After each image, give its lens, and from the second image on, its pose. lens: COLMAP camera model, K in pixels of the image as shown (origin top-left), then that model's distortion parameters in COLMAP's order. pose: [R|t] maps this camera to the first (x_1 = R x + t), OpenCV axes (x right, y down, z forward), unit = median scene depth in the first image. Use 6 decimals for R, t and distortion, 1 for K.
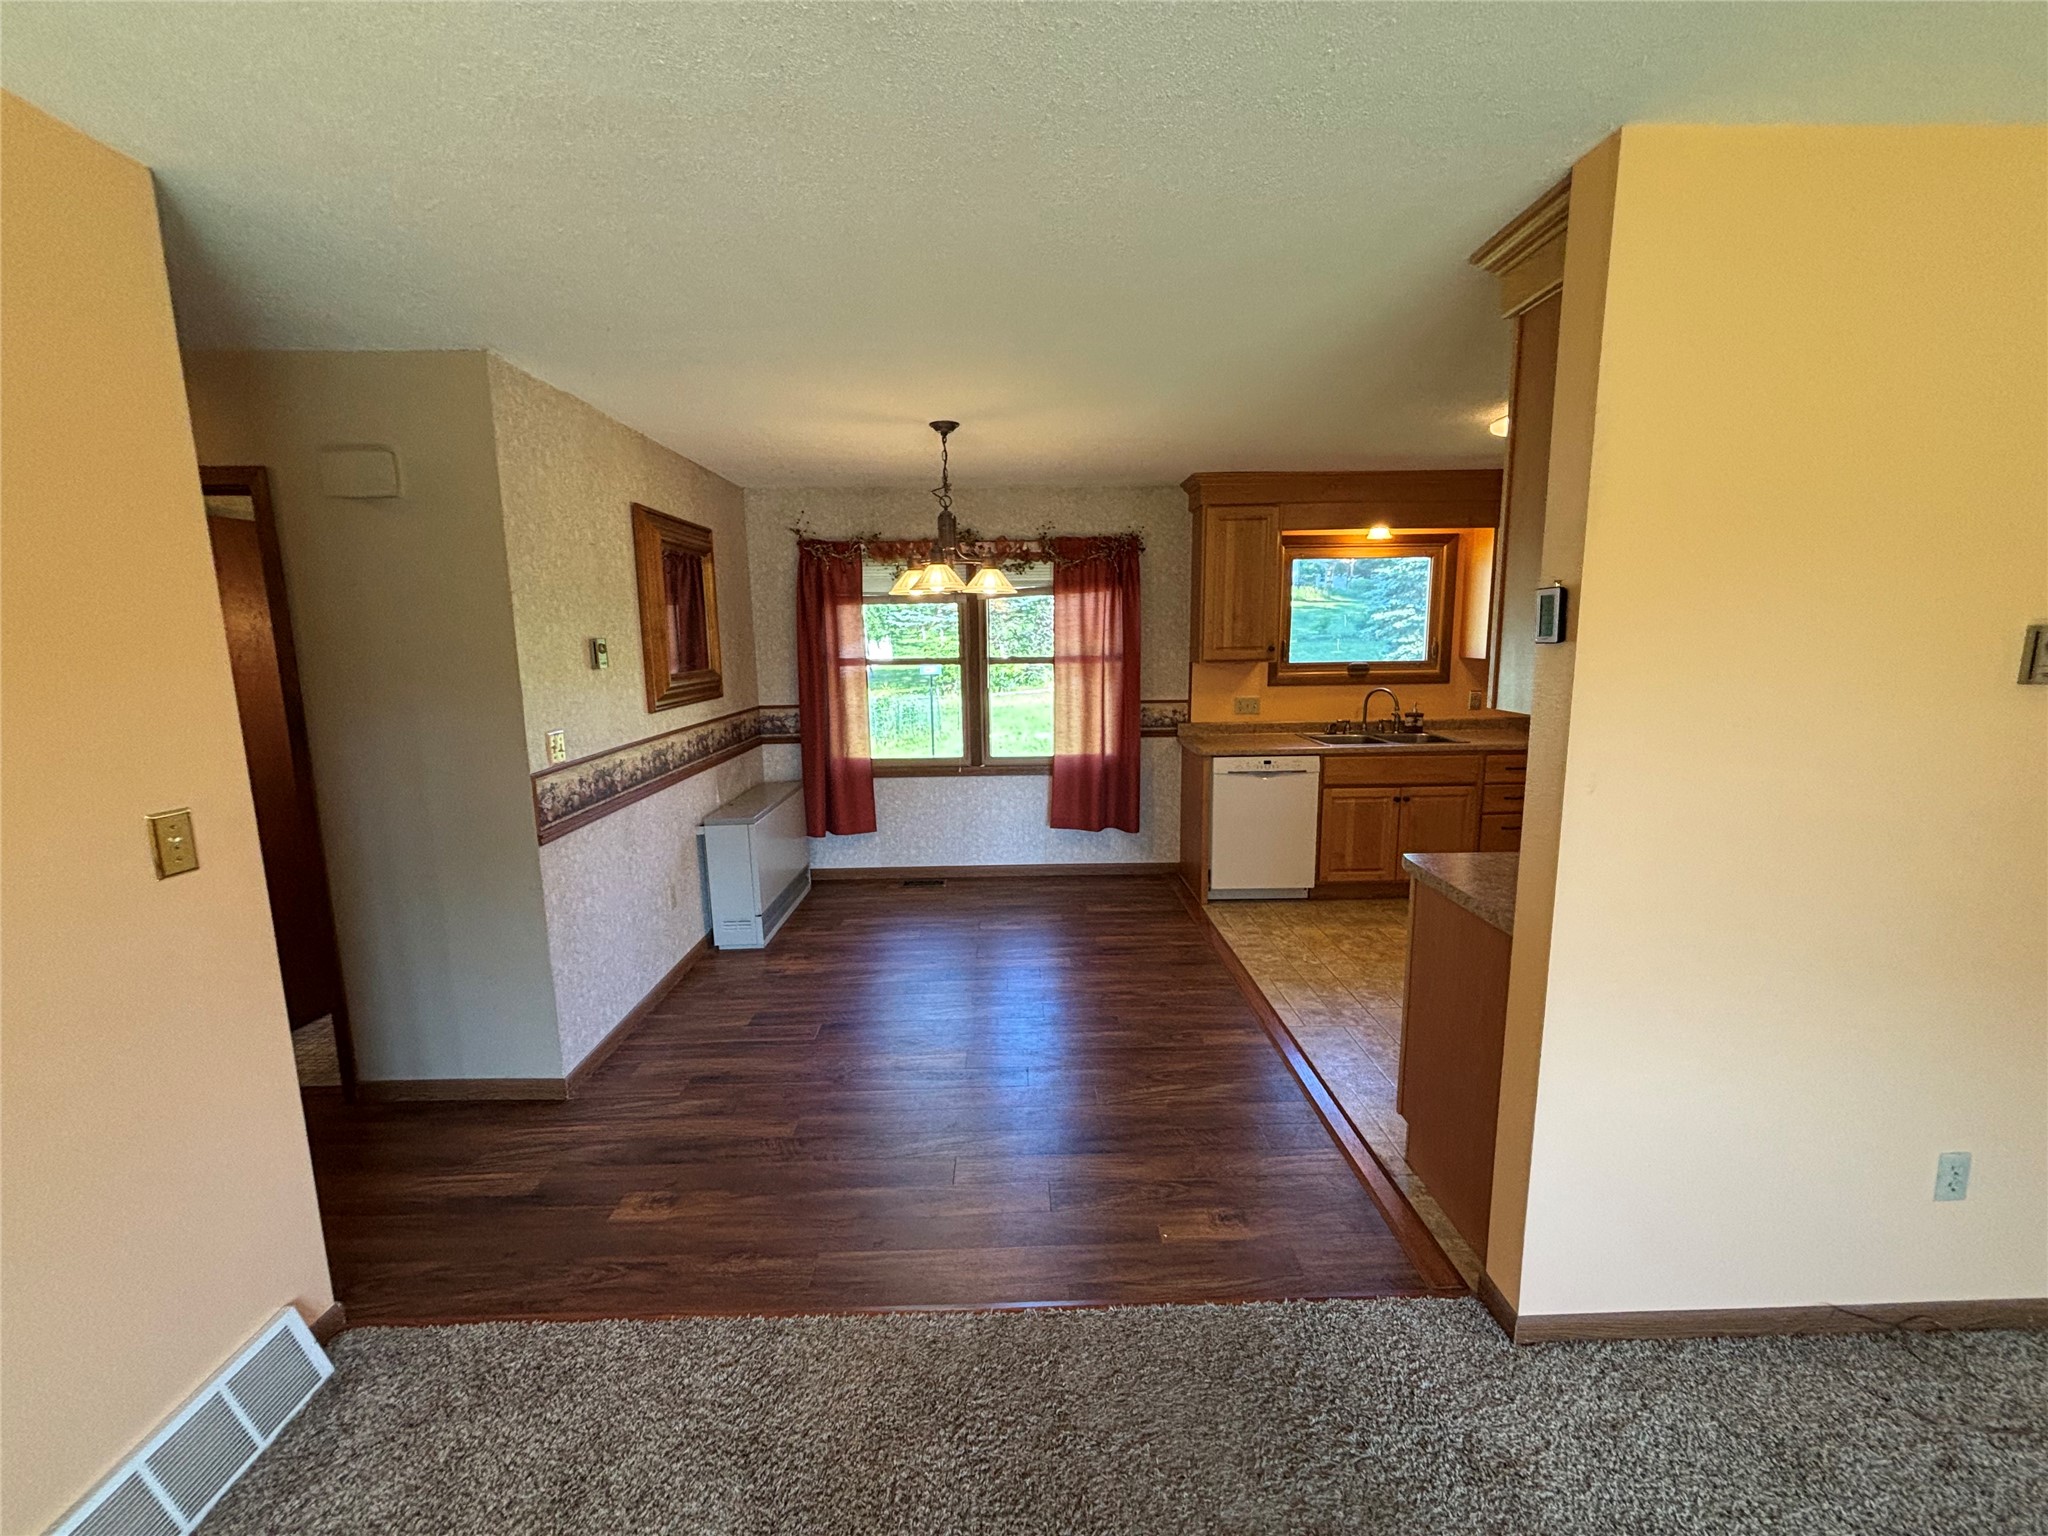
lens RADIAL K [[824.1, 0, 1033.4], [0, 824.1, 765.5], [0, 0, 1]] dist [0.002445, -0.001318]
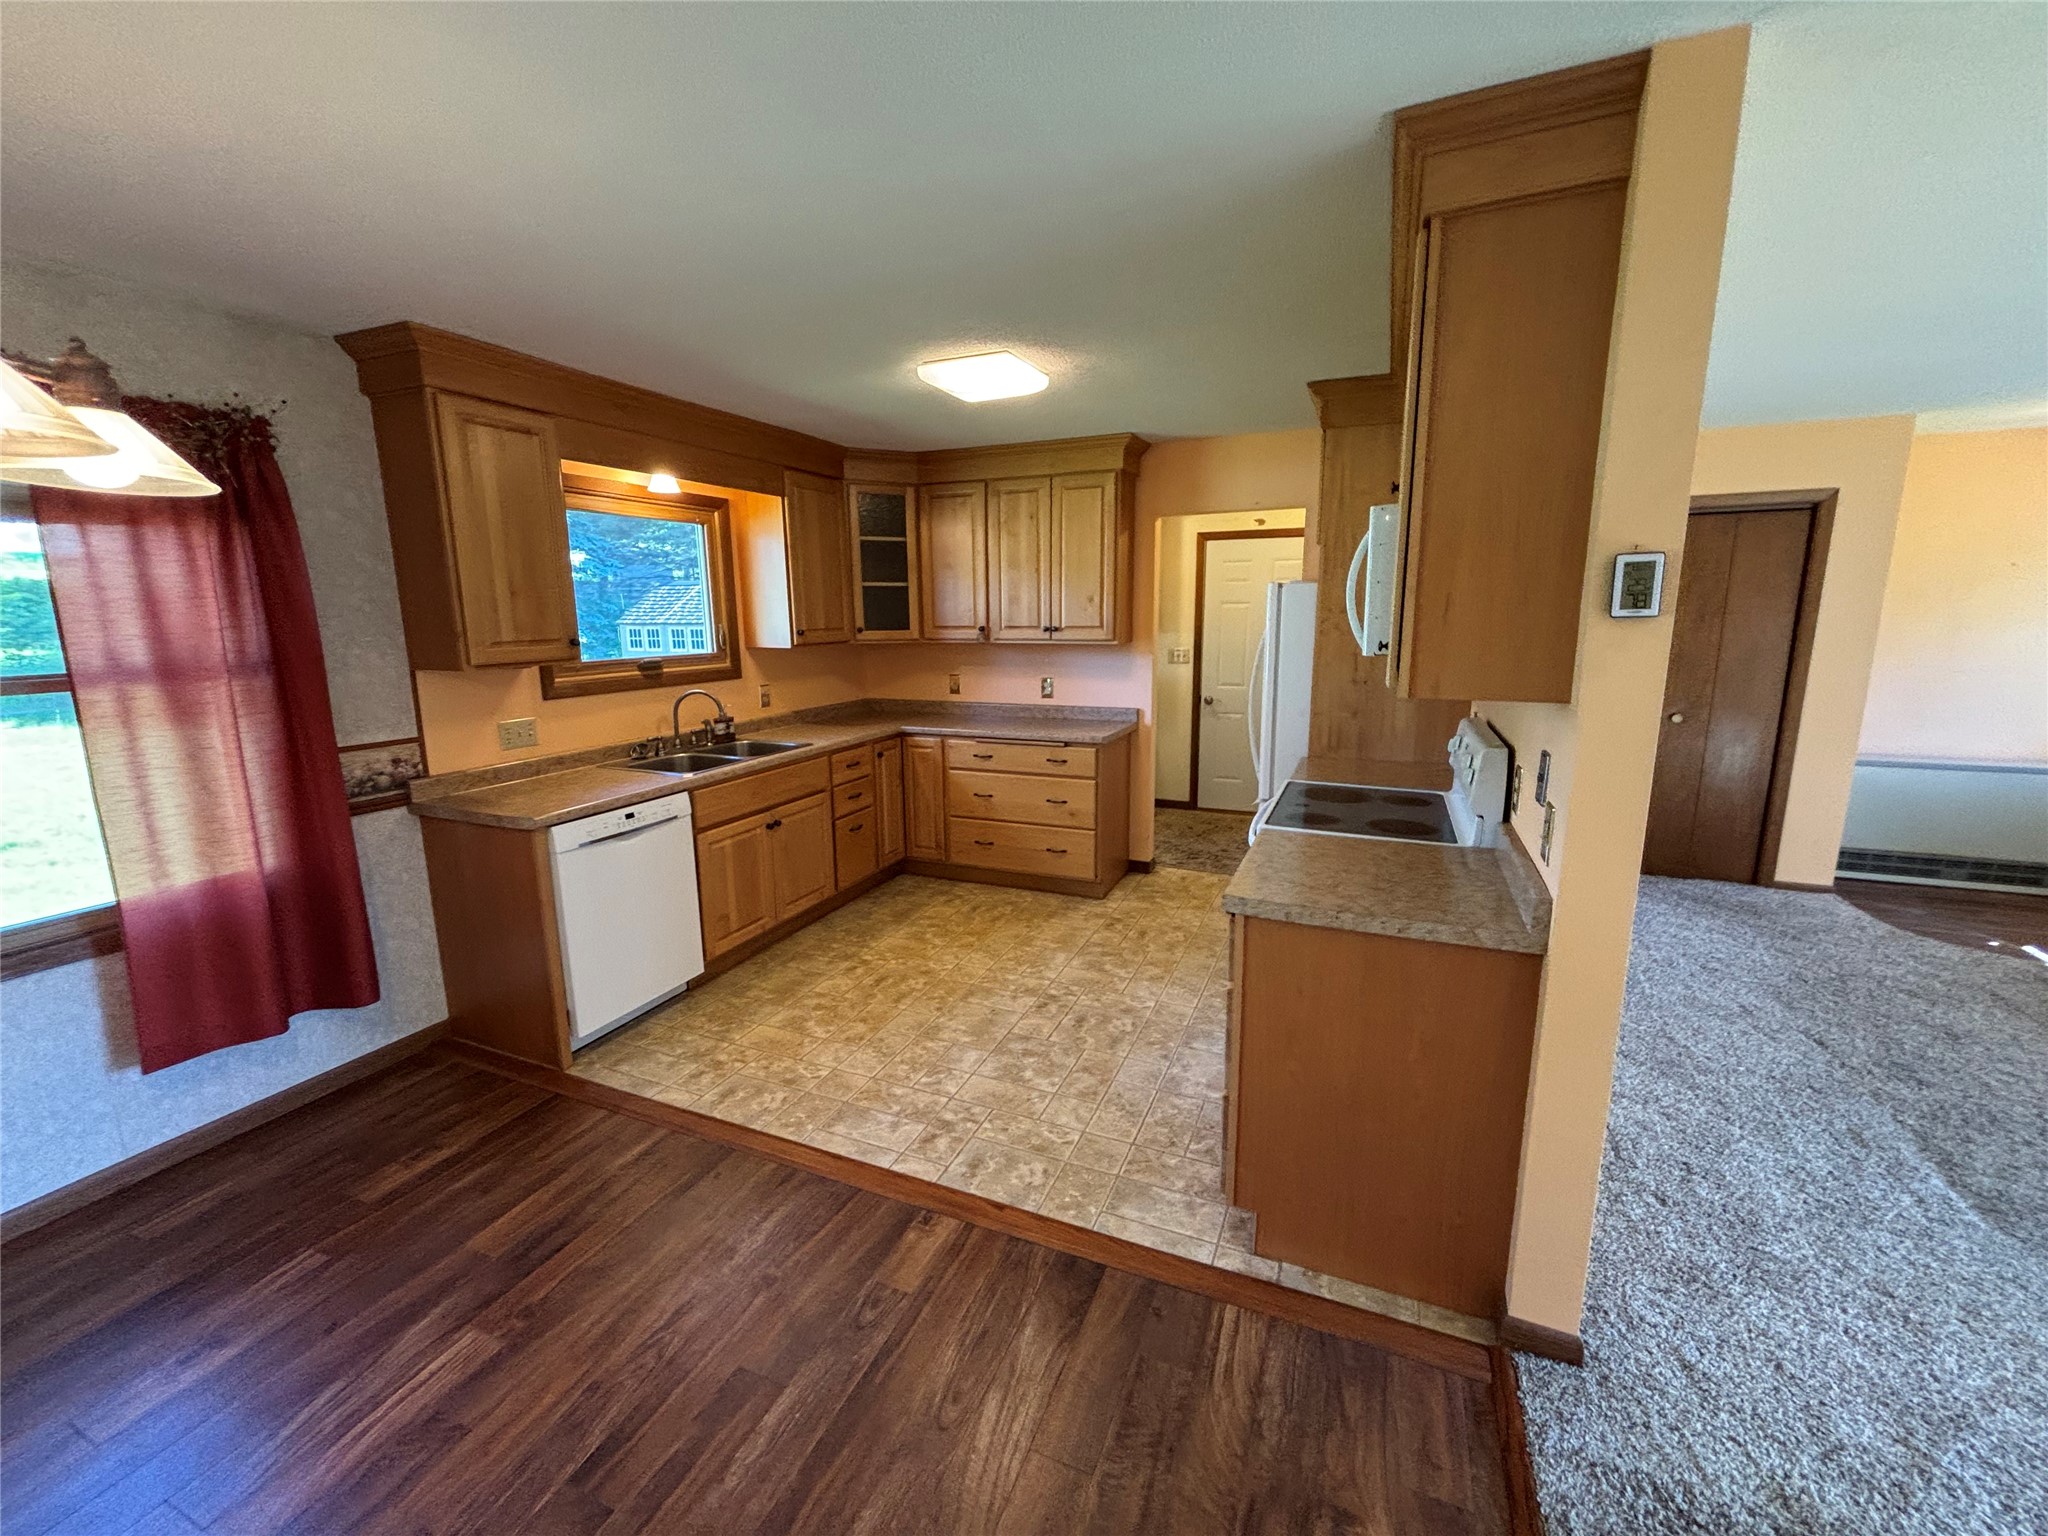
lens RADIAL K [[824.1, 0, 1021.2], [0, 824.1, 762.2], [0, 0, 1]] dist [0.002445, -0.001318]
pose [[0.419149, -0.155480, 0.894506, -0.149544], [0.151198, 0.983424, 0.100087, -0.058404], [-0.895239, 0.093296, 0.435709, 0.398289]]
